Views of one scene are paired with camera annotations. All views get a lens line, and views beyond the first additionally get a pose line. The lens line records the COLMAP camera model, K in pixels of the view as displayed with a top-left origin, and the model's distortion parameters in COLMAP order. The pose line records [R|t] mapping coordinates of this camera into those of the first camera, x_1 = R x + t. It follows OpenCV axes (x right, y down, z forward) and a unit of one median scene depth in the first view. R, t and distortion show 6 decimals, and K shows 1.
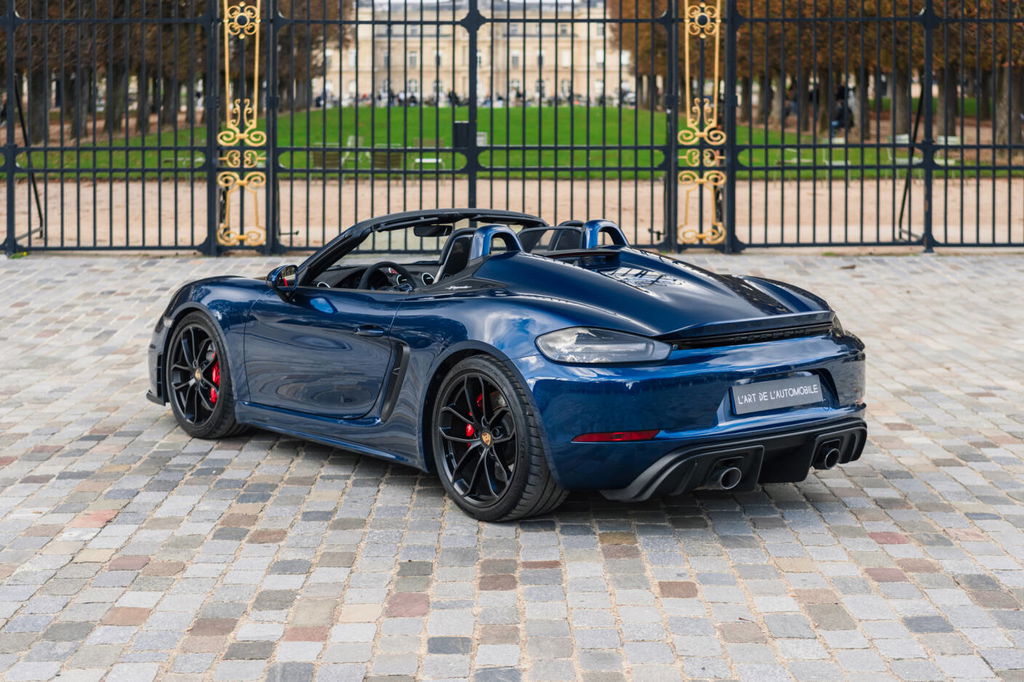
lens RADIAL K [[1042.5, 0, 512.0], [0, 1042.5, 341.0], [0, 0, 1]] dist [0.007895, -0.007636]
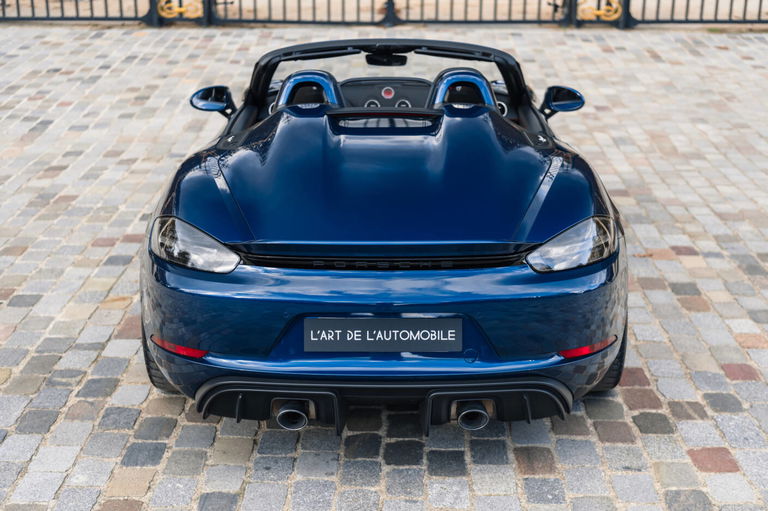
lens RADIAL K [[781.9, 0, 384.0], [0, 781.9, 255.5], [0, 0, 1]] dist [0.007895, -0.007636]
pose [[0.999315, 0.024716, -0.027535, -0.016873], [-0.017553, 0.971778, 0.235245, -0.047393], [0.032572, -0.234601, 0.971546, 0.152212]]
